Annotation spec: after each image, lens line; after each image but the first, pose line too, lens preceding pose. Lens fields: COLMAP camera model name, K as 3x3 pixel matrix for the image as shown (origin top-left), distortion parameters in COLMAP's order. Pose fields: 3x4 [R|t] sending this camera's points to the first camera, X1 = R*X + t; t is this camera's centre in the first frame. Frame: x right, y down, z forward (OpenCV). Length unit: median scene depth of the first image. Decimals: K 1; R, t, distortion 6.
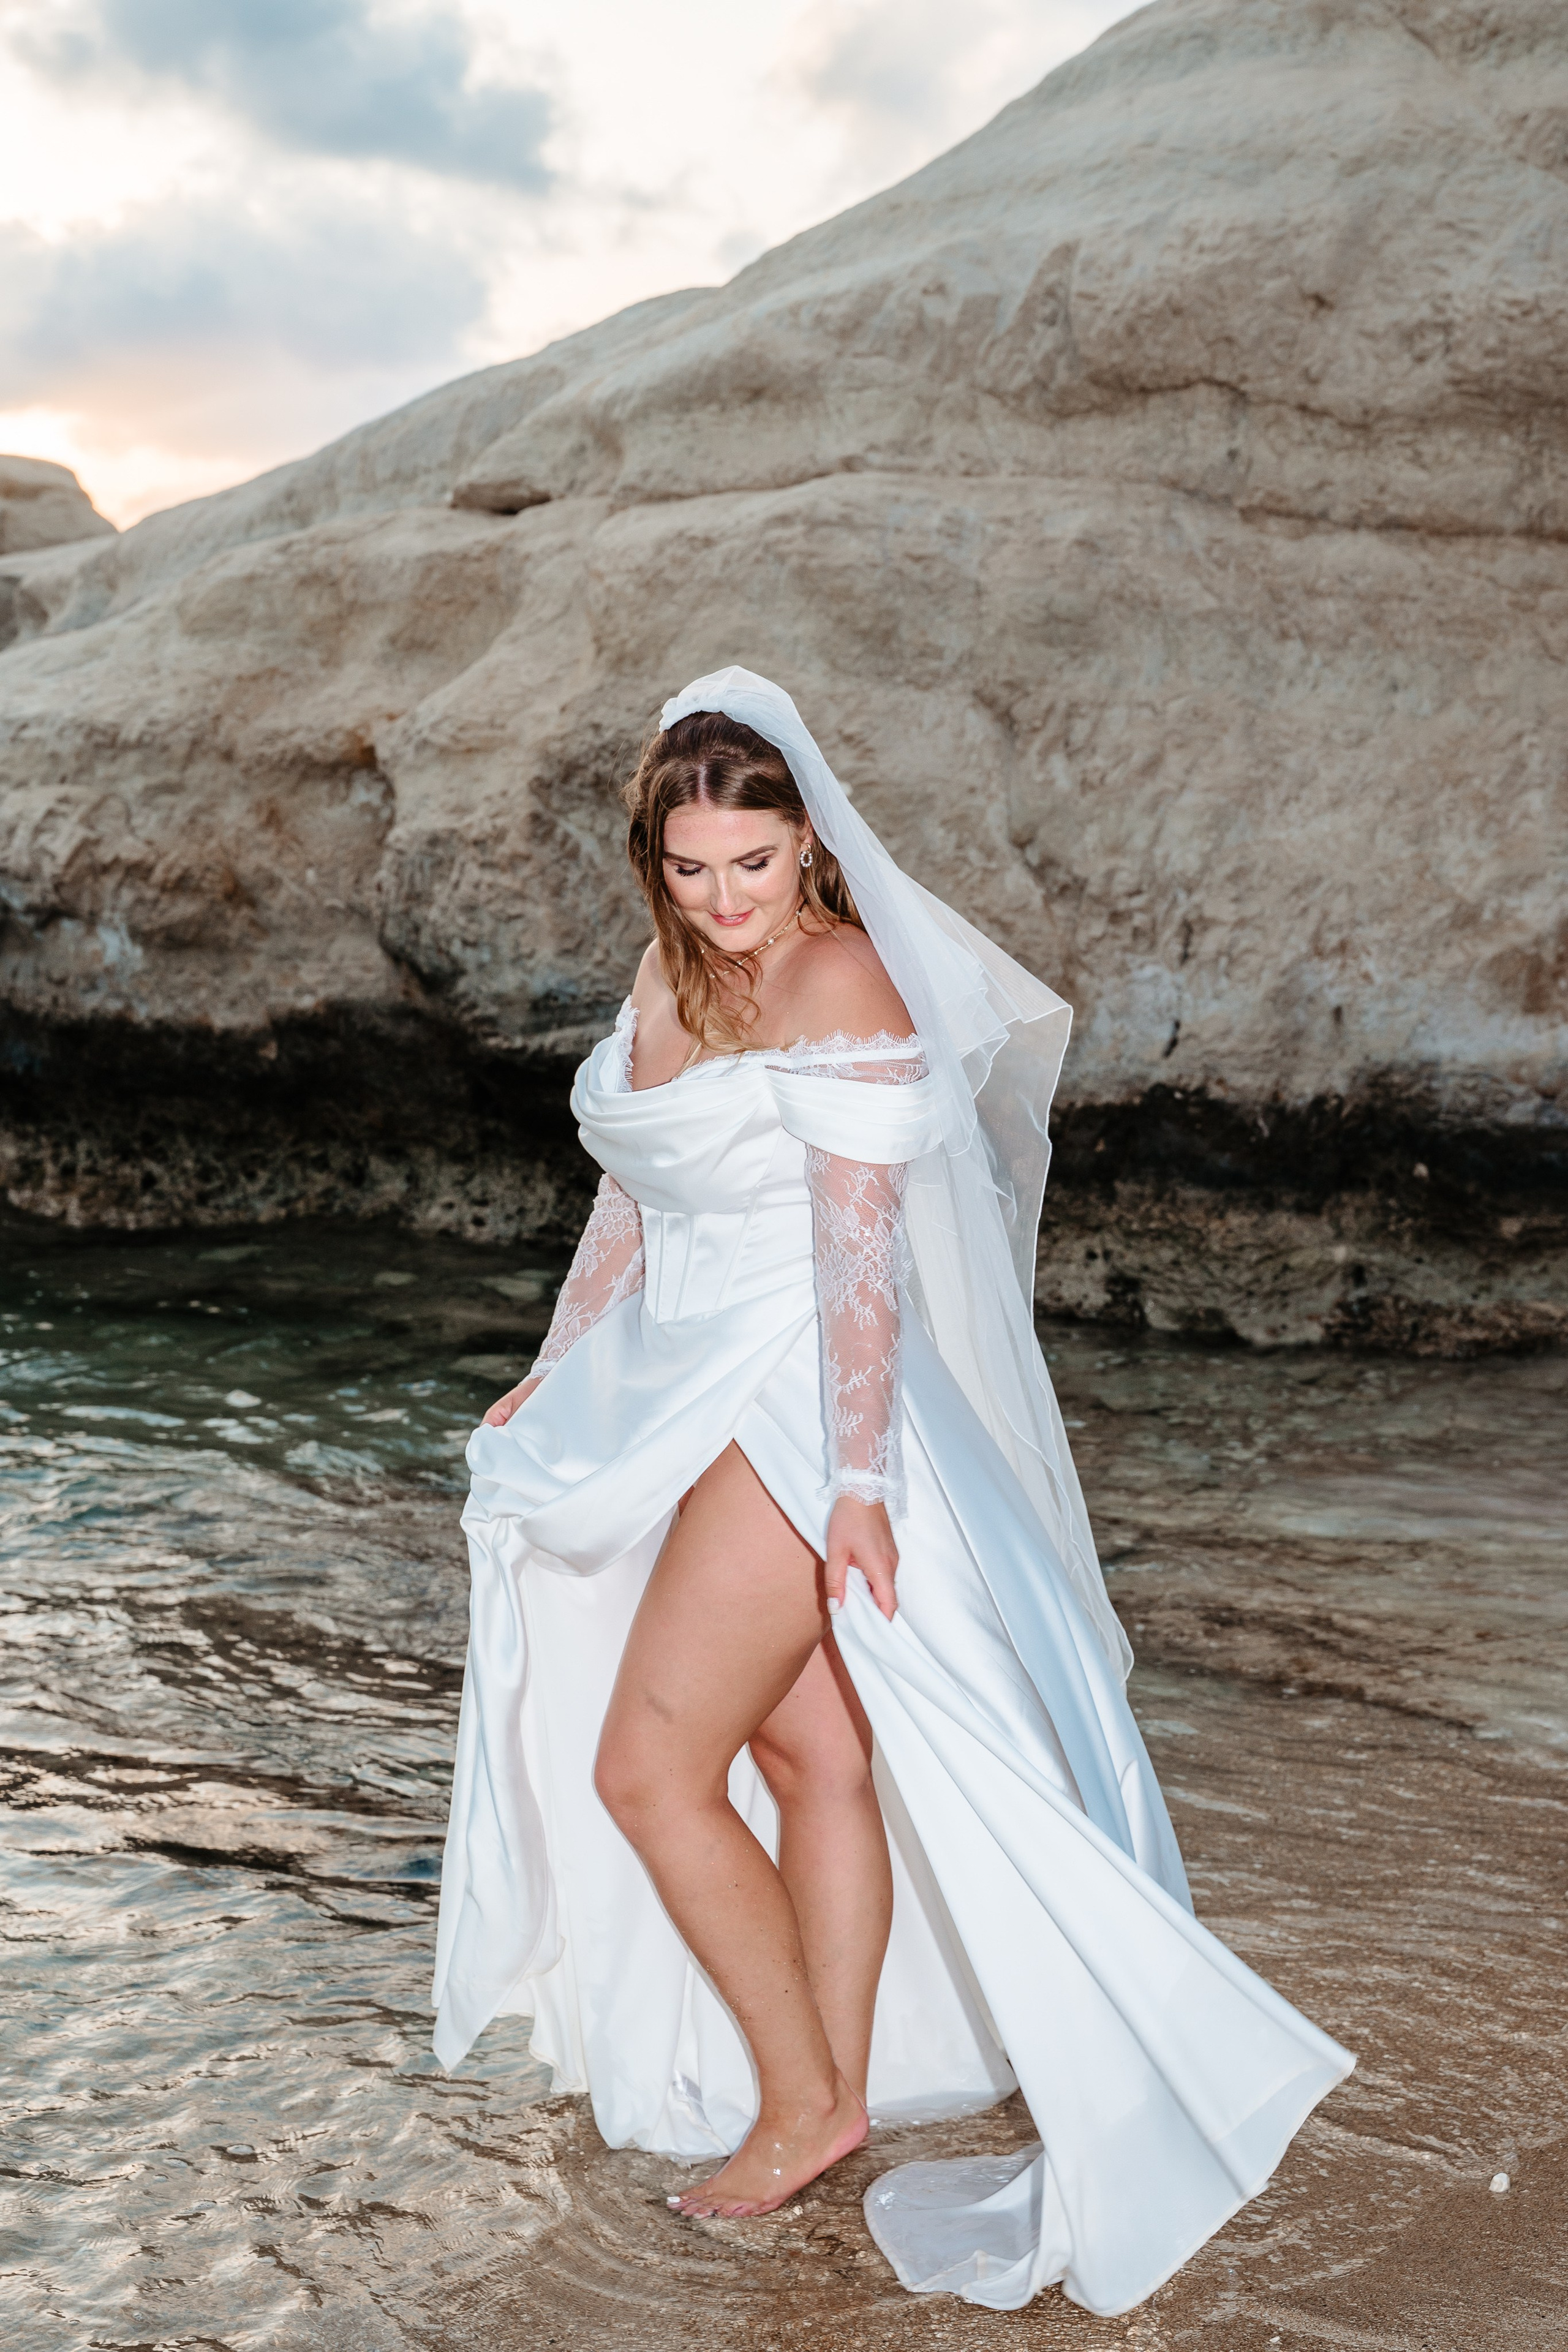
lens RADIAL K [[3461.7, 0, 784.0], [0, 3461.7, 1176.0], [0, 0, 1]] dist [0.009782, -0.015568]
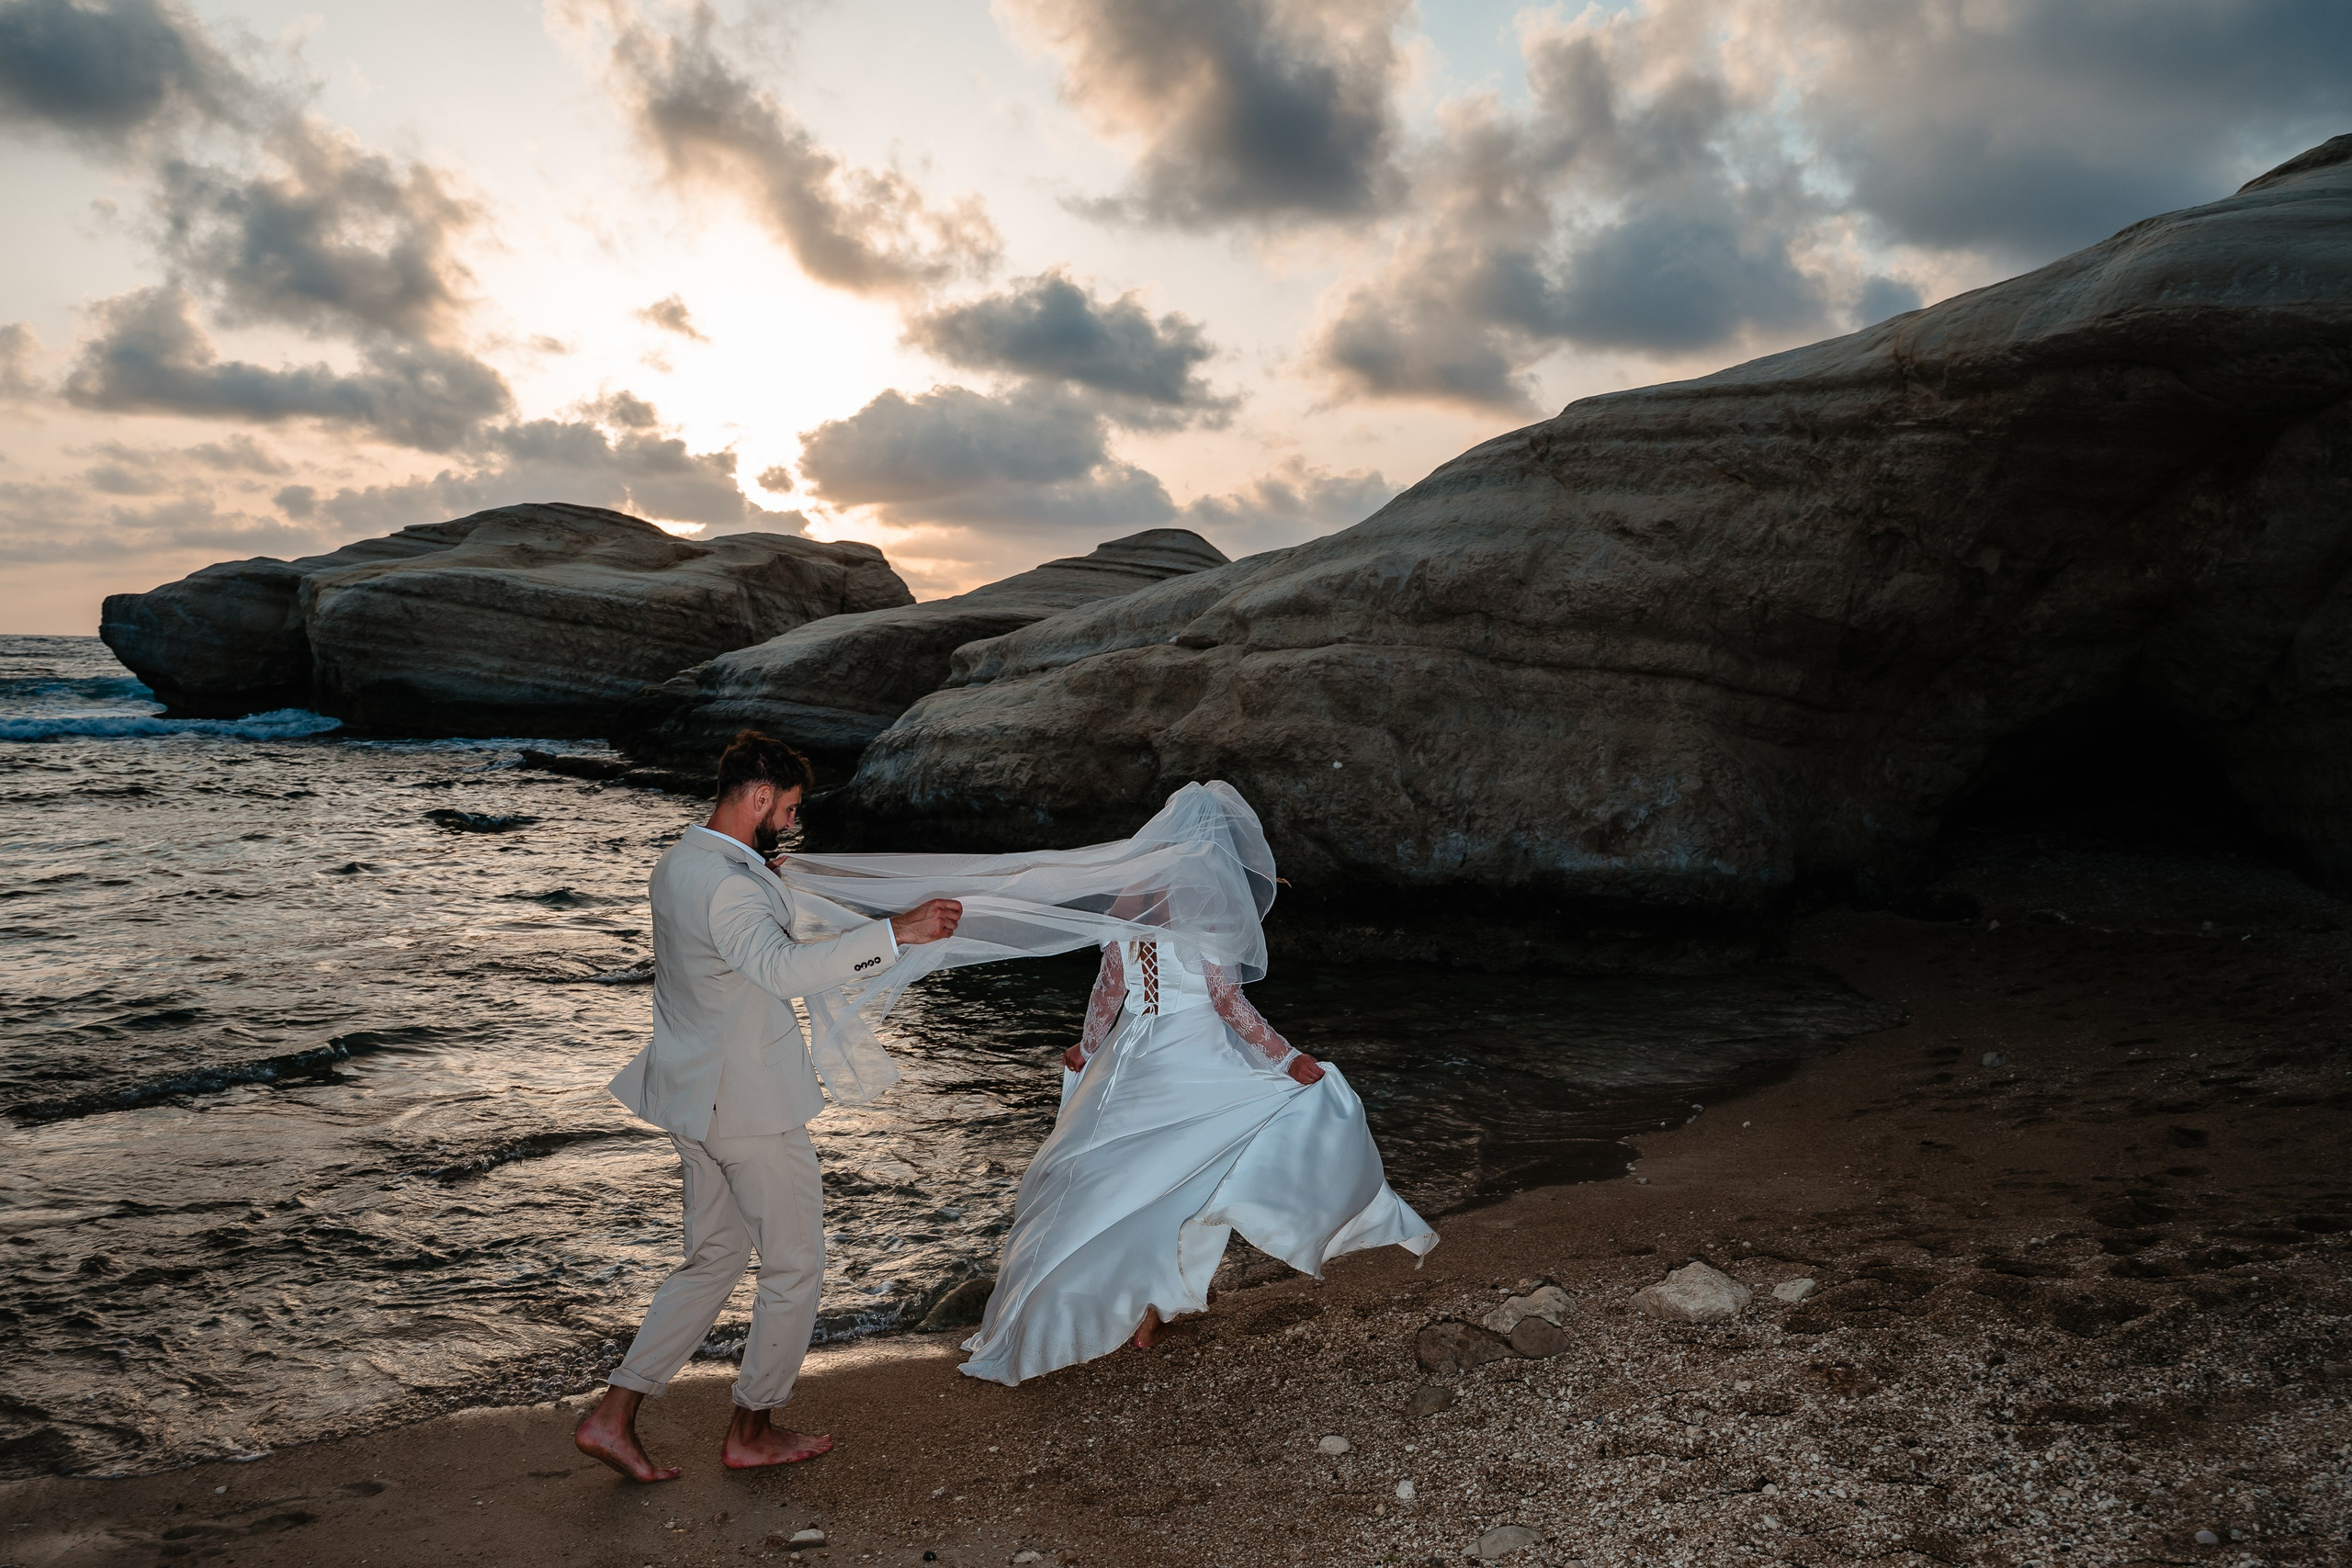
lens RADIAL K [[1990.7, 0, 1176.0], [0, 1990.7, 784.0], [0, 0, 1]] dist [0.008891, -0.016173]
pose [[0.999593, 0.013144, -0.025315, -0.066161], [-0.014935, 0.997297, -0.071935, 0.014181], [0.024301, 0.072284, 0.997088, -0.501223]]
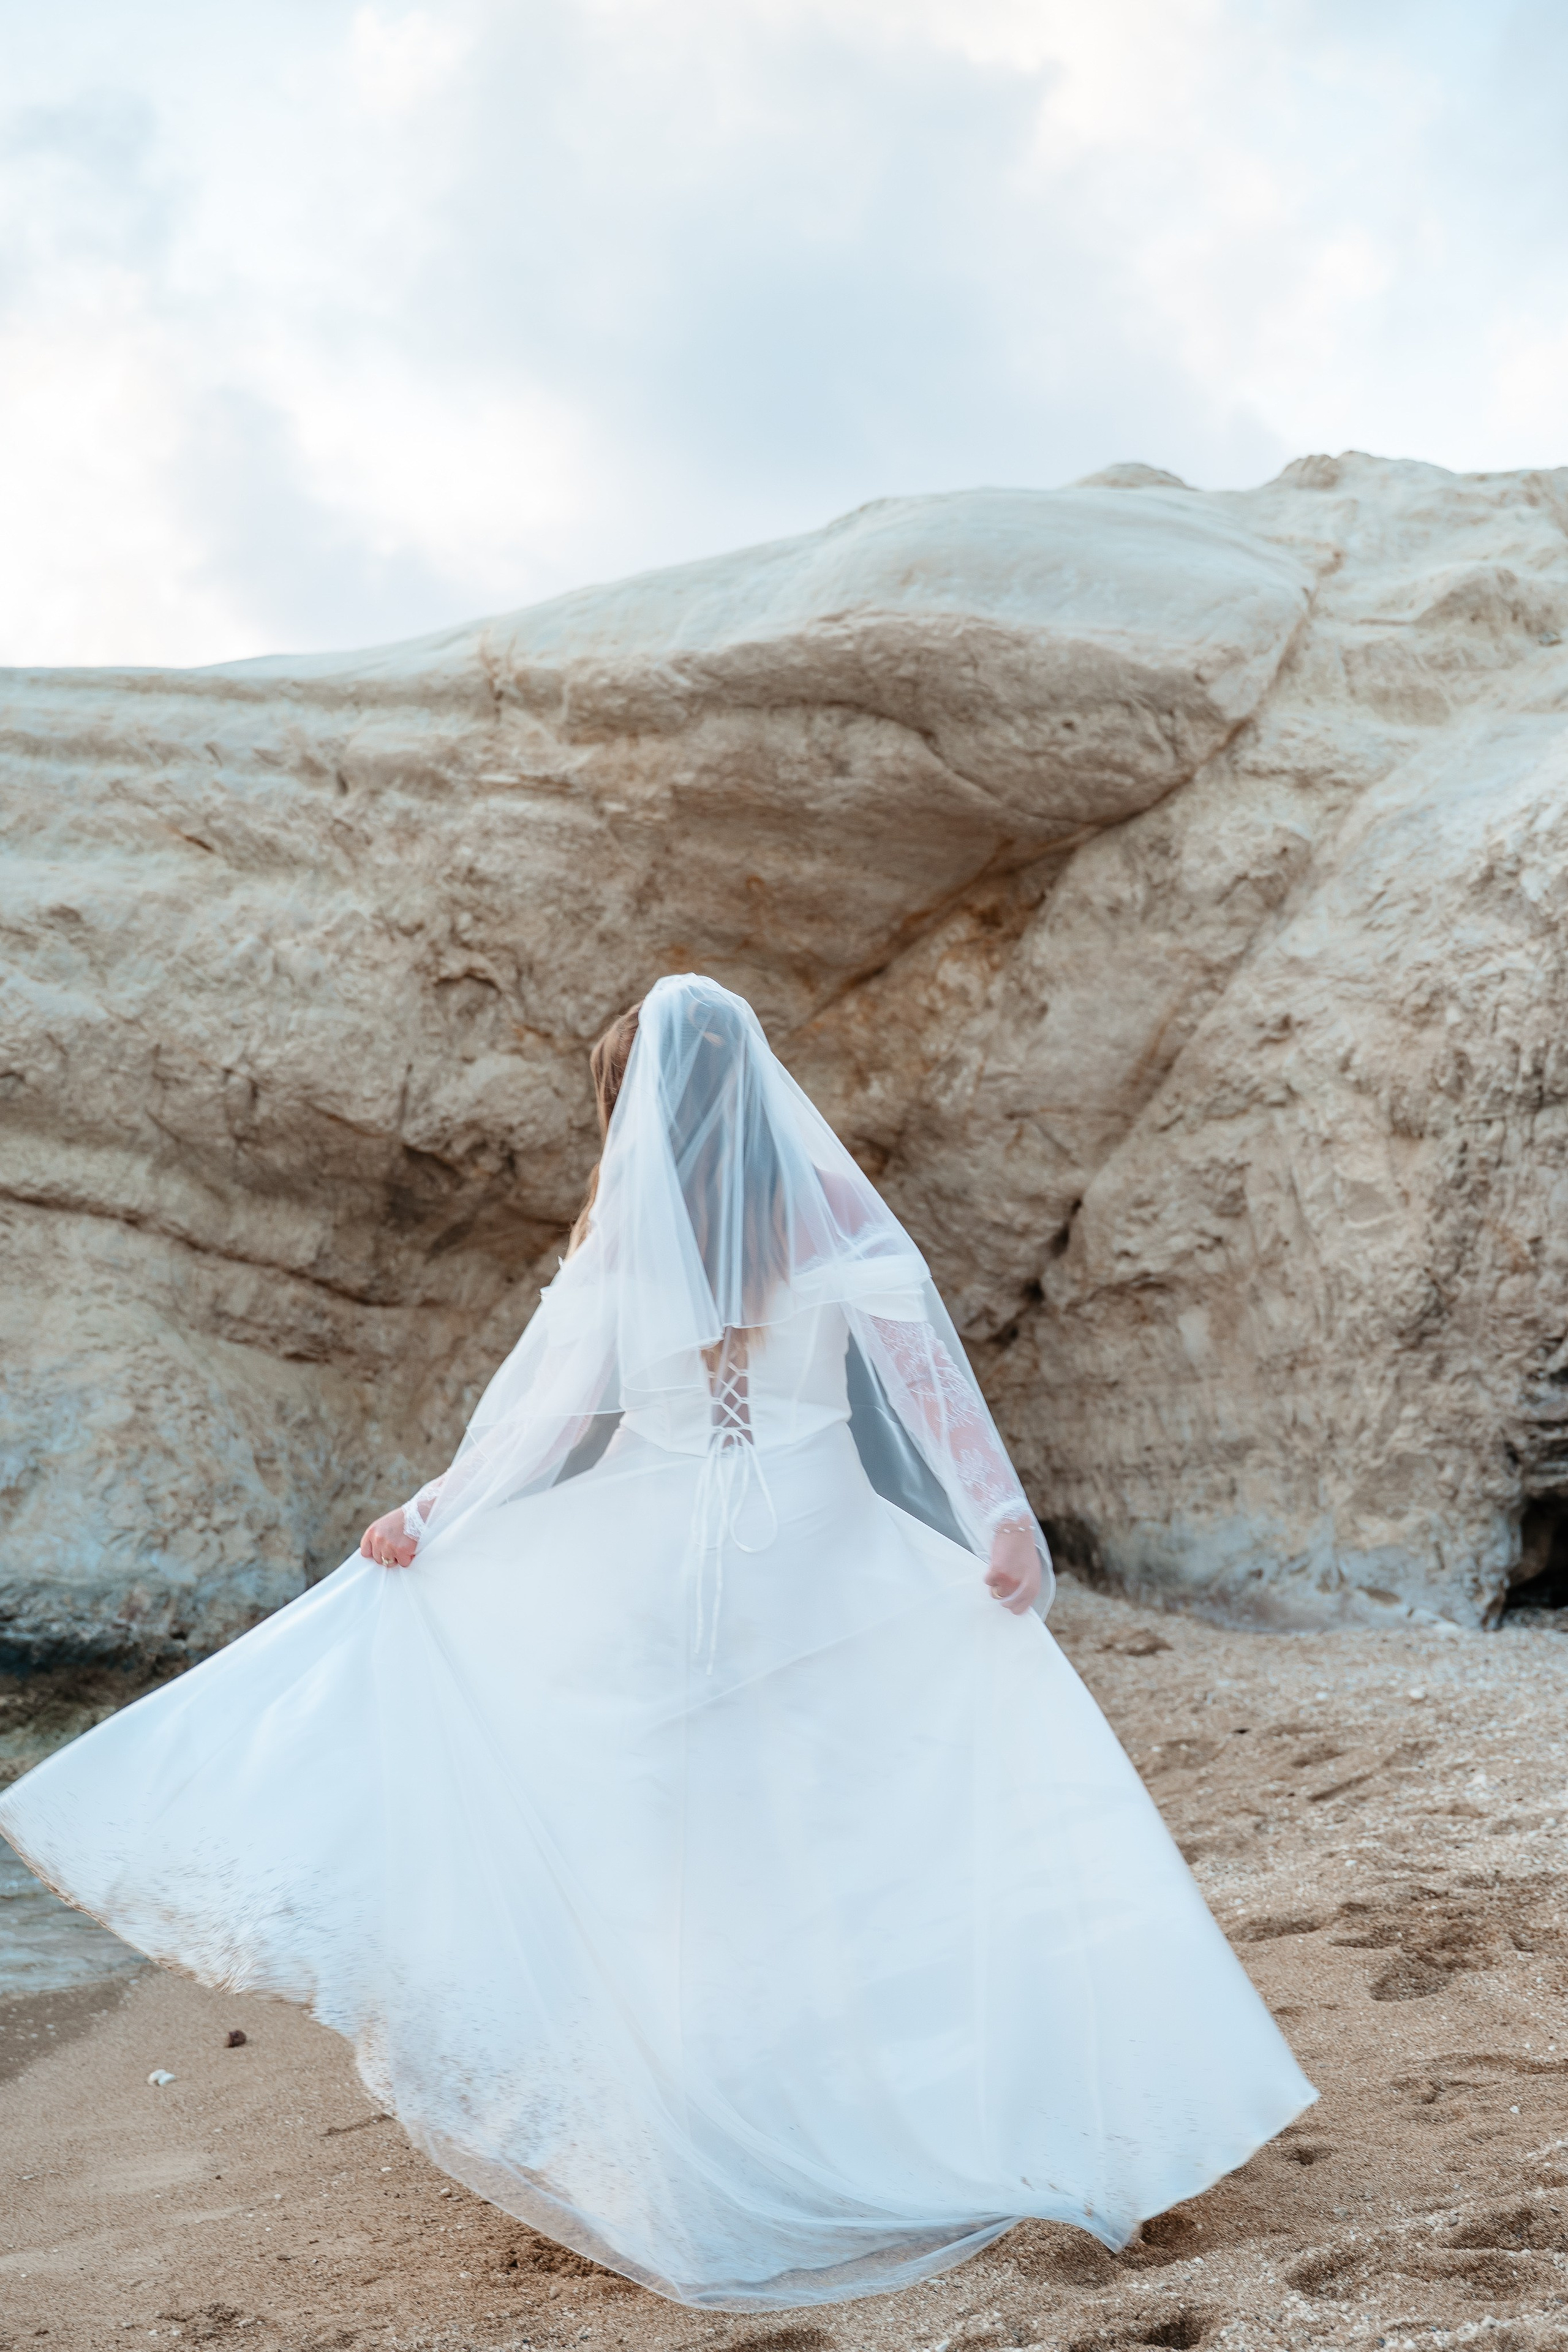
lens RADIAL K [[2804.4, 0, 950.4], [0, 2804.4, 1438.9], [0, 0, 1]] dist [0.005416, 0.014267]
pose [[0.881775, 0.027437, 0.470871, 0.053703], [0.027447, 0.993630, -0.109296, 0.041251], [-0.470871, 0.109298, 0.875406, -0.124407]]
